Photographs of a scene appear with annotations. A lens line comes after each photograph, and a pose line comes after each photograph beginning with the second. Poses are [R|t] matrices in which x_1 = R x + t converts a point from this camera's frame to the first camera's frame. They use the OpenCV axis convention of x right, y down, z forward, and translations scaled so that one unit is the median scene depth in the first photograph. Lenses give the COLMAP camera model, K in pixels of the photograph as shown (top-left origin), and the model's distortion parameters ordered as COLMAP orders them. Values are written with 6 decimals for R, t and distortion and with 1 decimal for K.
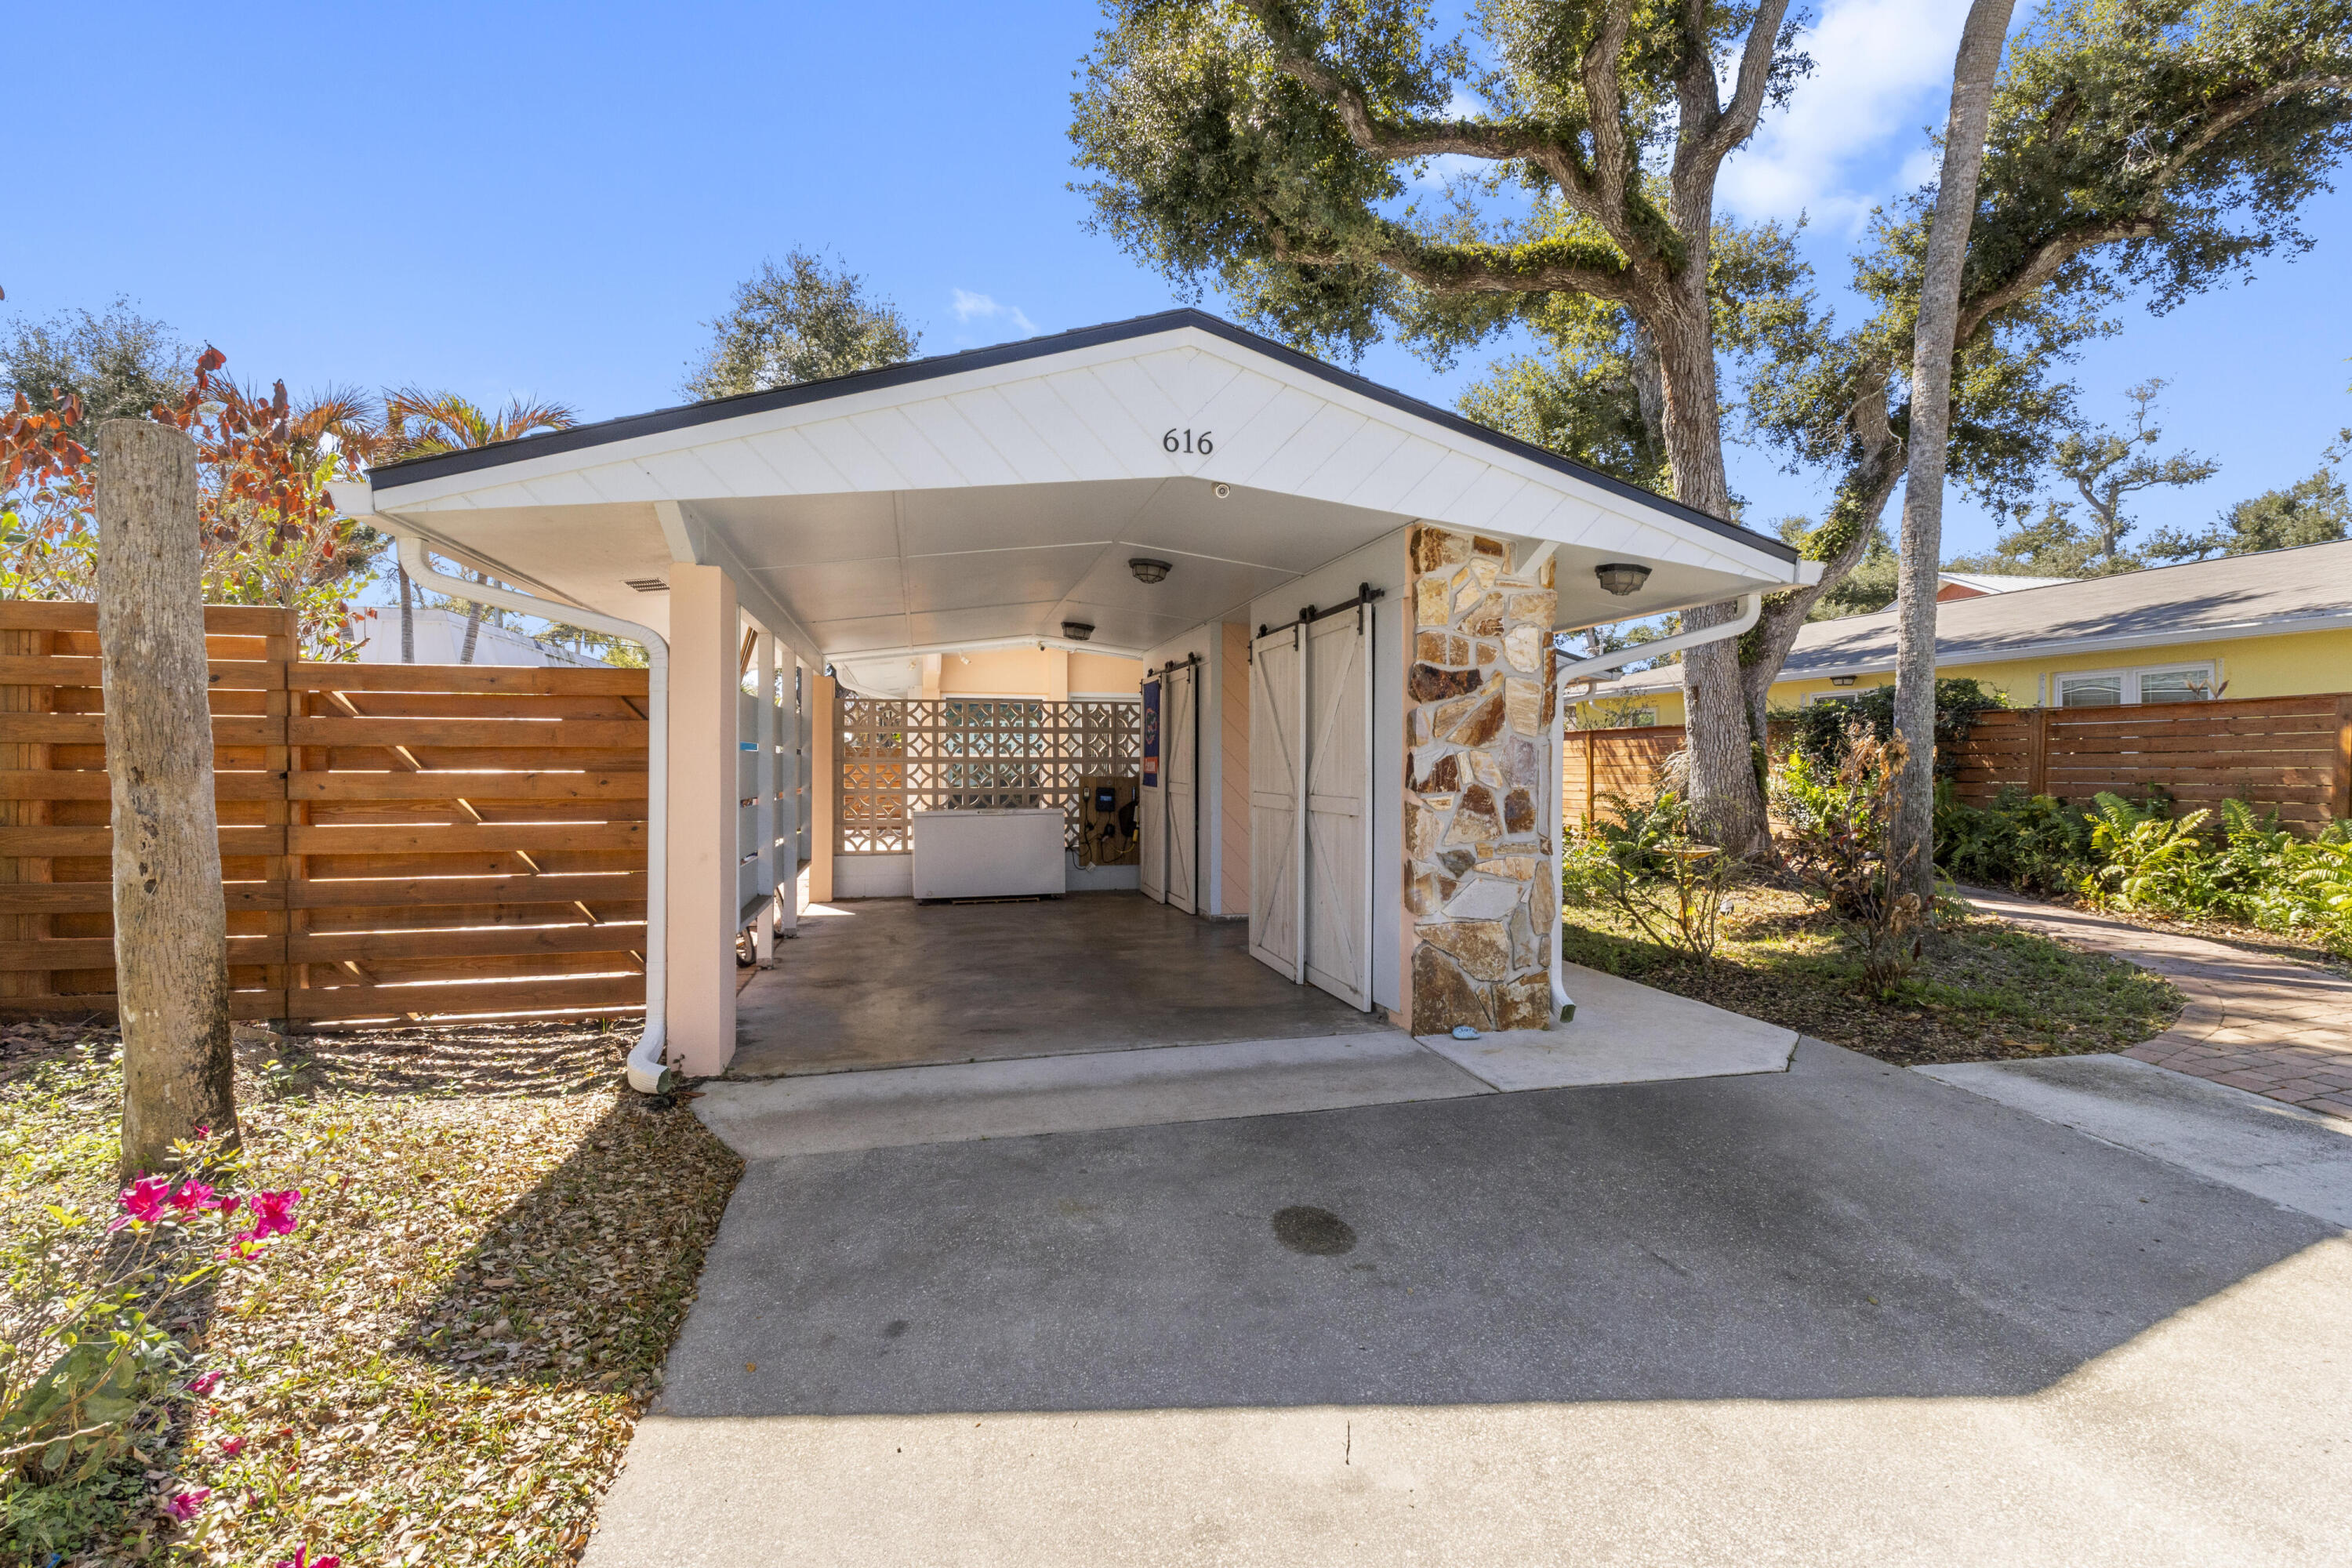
lens RADIAL K [[1122.3, 0, 1181.4], [0, 1122.3, 768.3], [0, 0, 1]] dist [0.001080, -0.000047]
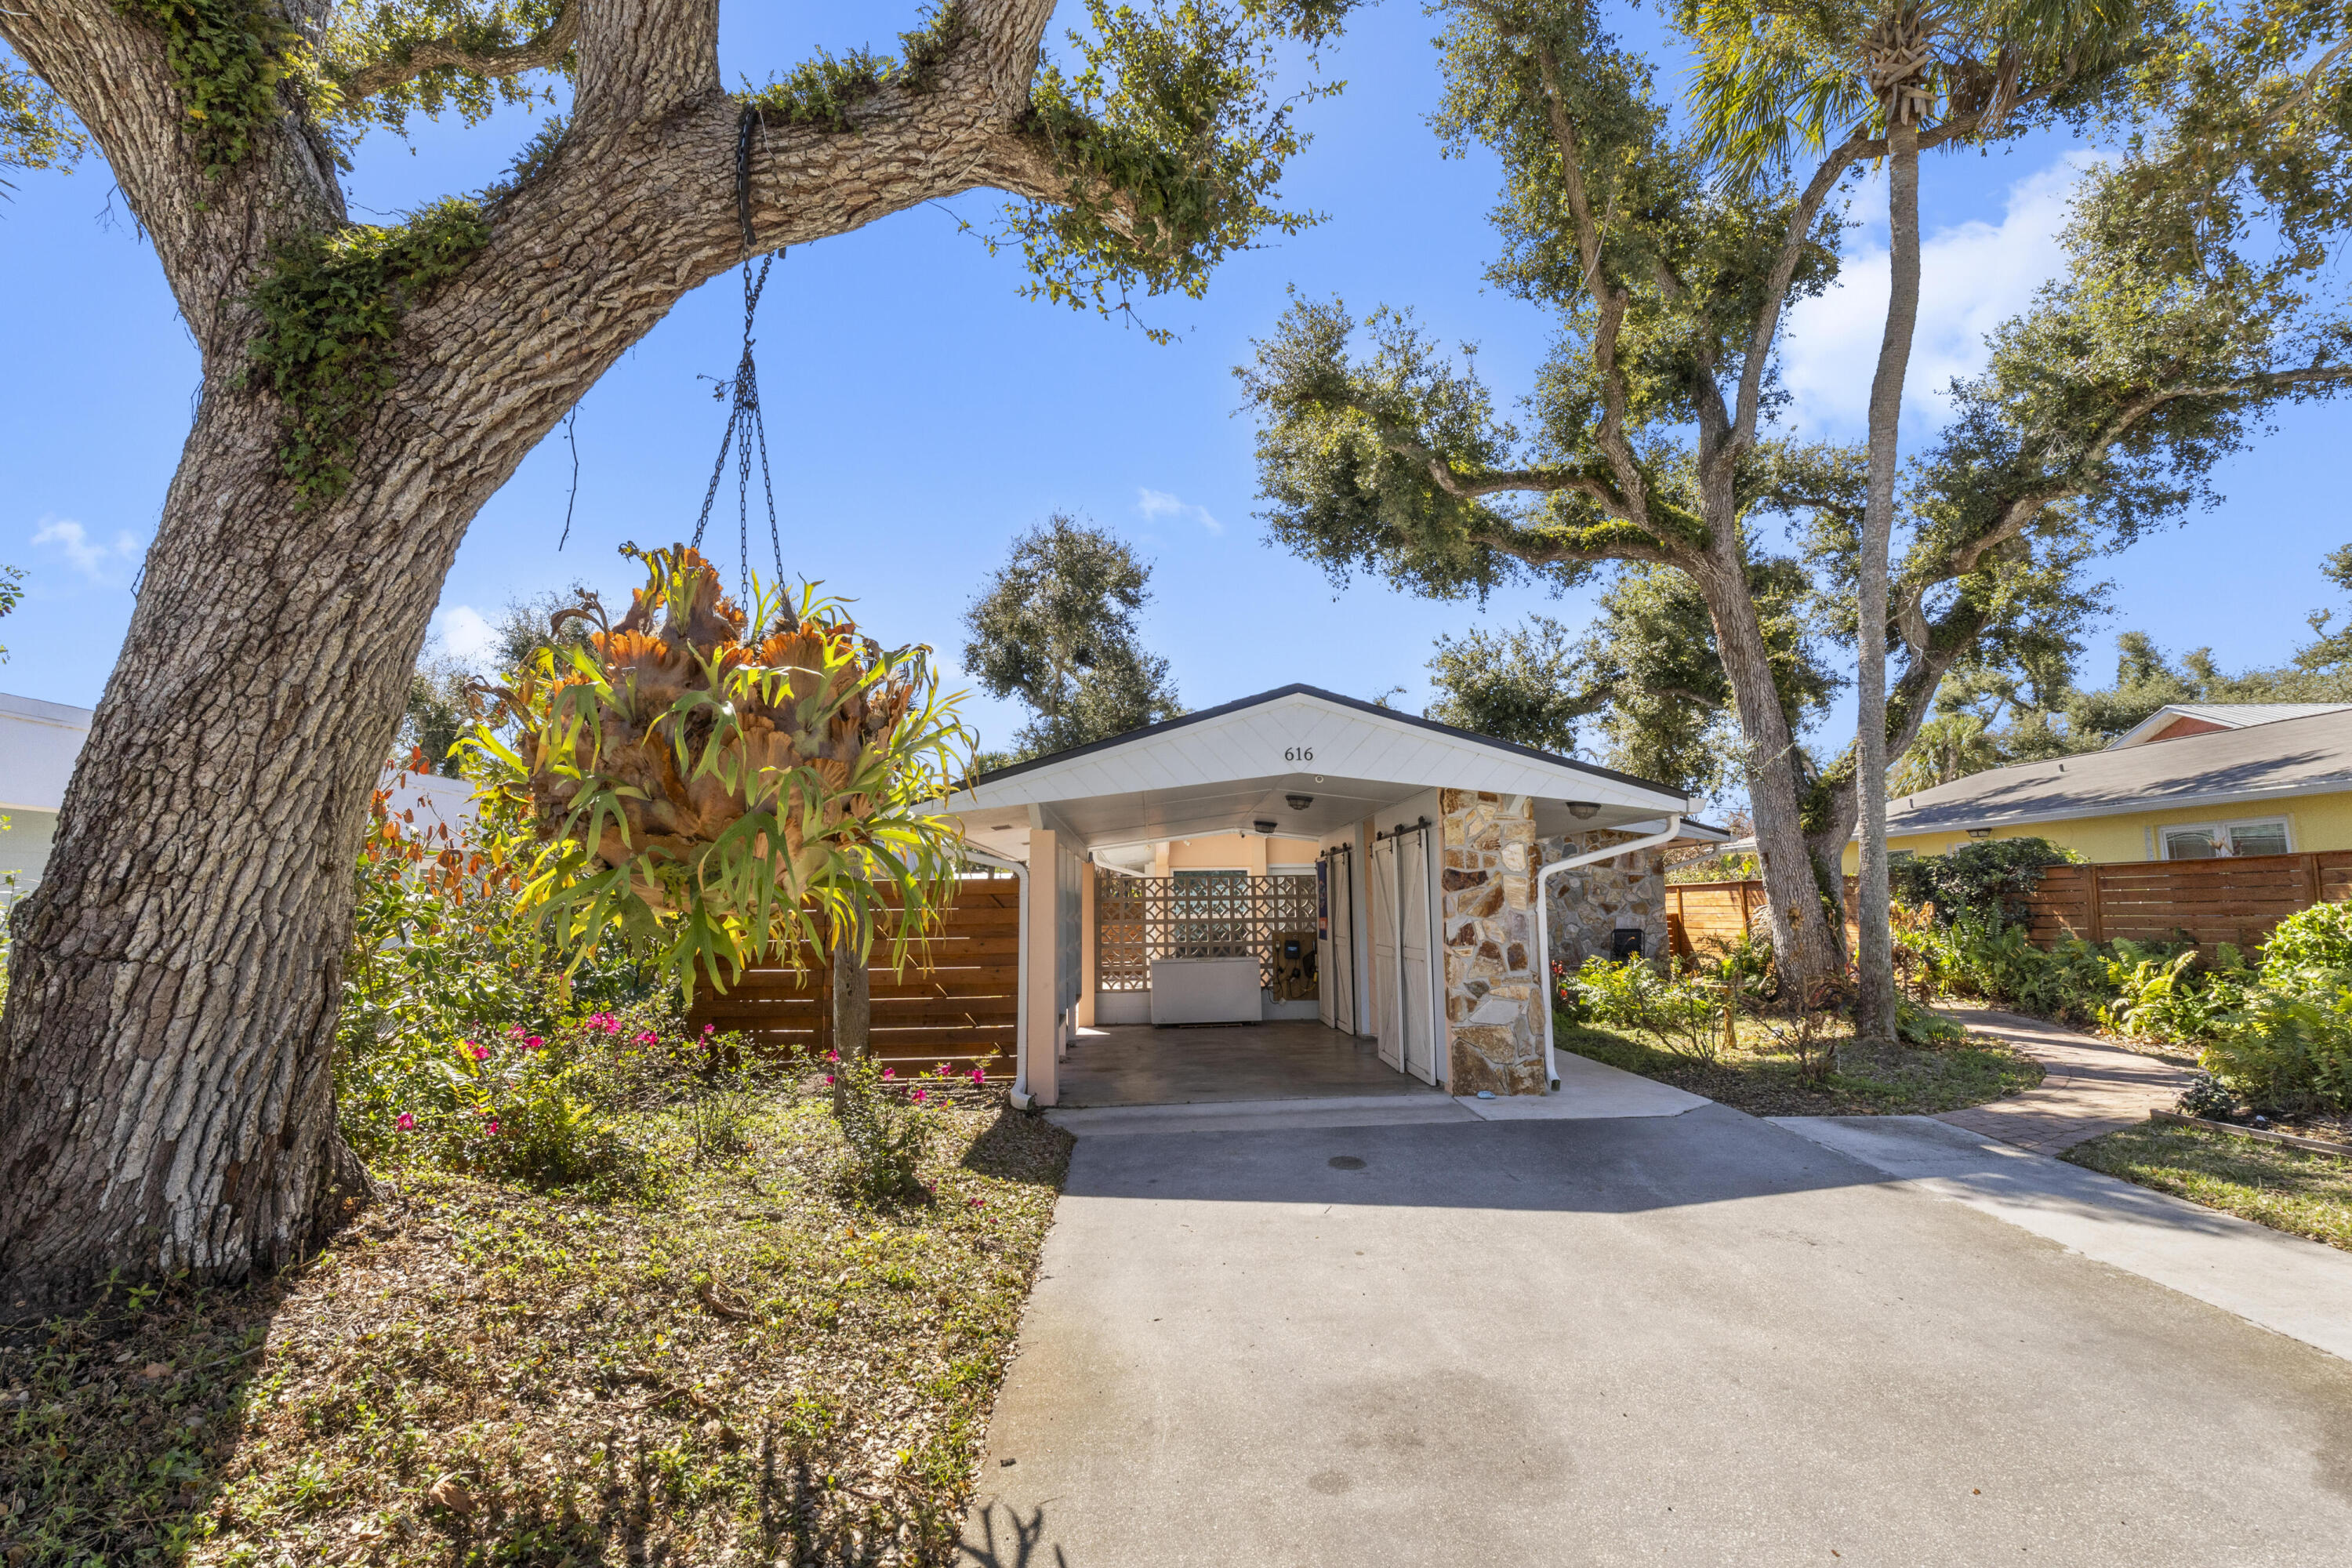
lens RADIAL K [[1129.7, 0, 1180.6], [0, 1129.7, 769.0], [0, 0, 1]] dist [0.001667, -0.000377]
pose [[0.979413, -0.039970, -0.197871, 0.097463], [0.014390, 0.991532, -0.129064, -0.017141], [0.201354, 0.123560, 0.971694, -0.445957]]
